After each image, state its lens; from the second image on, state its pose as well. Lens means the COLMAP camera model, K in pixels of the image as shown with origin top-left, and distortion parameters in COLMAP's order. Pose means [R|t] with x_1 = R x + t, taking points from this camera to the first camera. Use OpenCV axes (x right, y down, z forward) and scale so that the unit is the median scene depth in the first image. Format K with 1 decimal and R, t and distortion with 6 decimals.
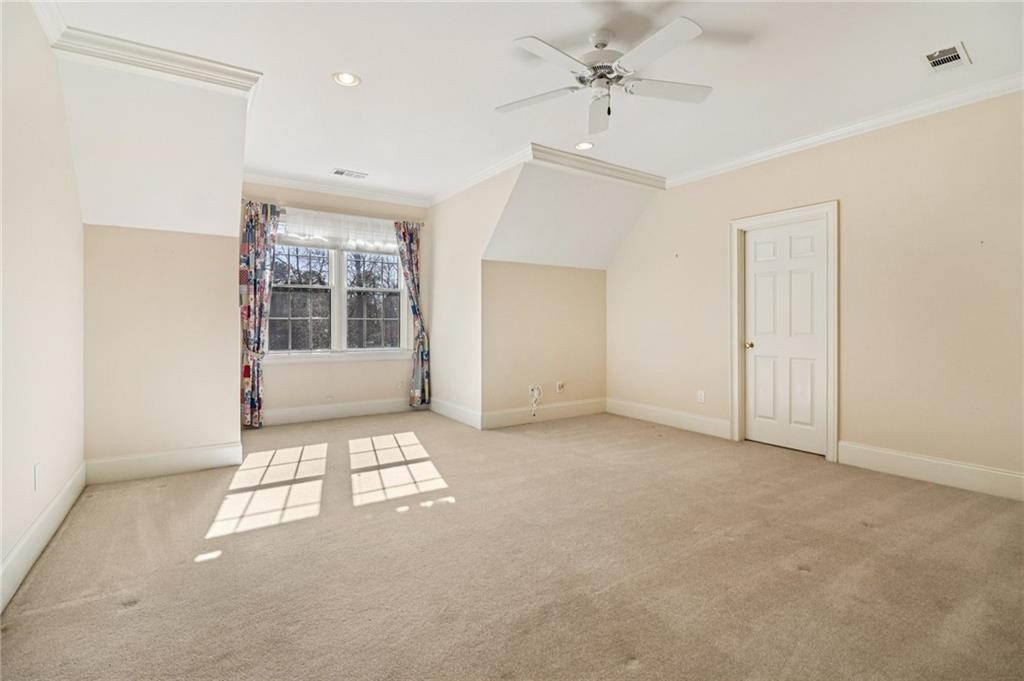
lens RADIAL K [[480.1, 0, 516.9], [0, 480.1, 324.2], [0, 0, 1]] dist [0.002949, -0.000058]
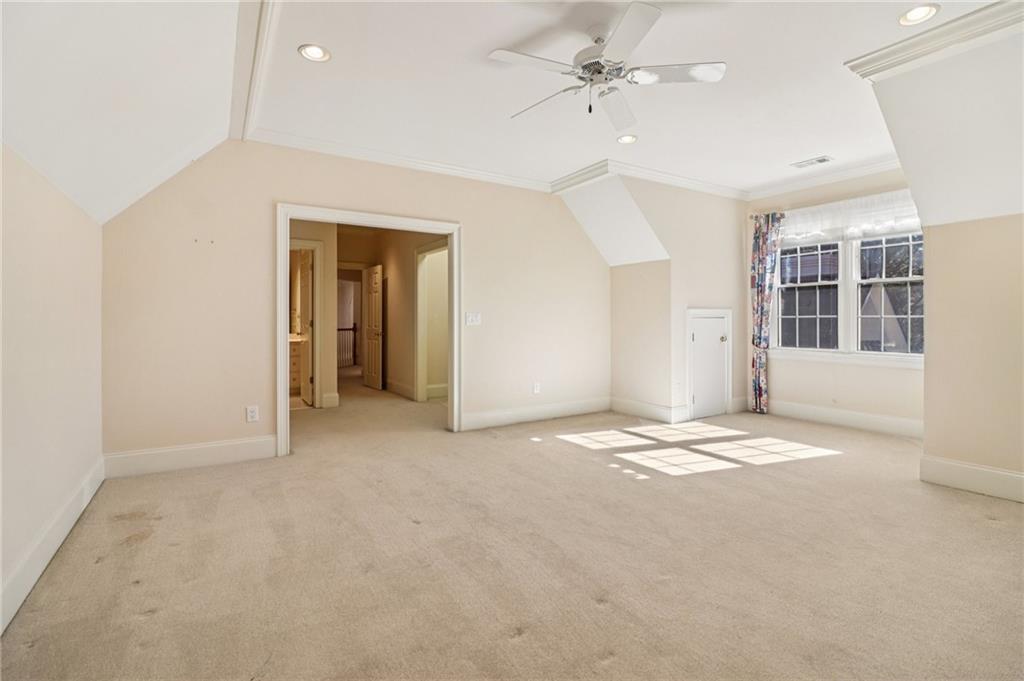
lens RADIAL K [[480.1, 0, 509.5], [0, 480.1, 318.0], [0, 0, 1]] dist [0.002949, -0.000058]
pose [[-0.029834, -0.006452, -0.999534, 0.606809], [-0.002665, 0.999976, -0.006376, -0.000840], [0.999551, 0.002474, -0.029850, 0.435682]]
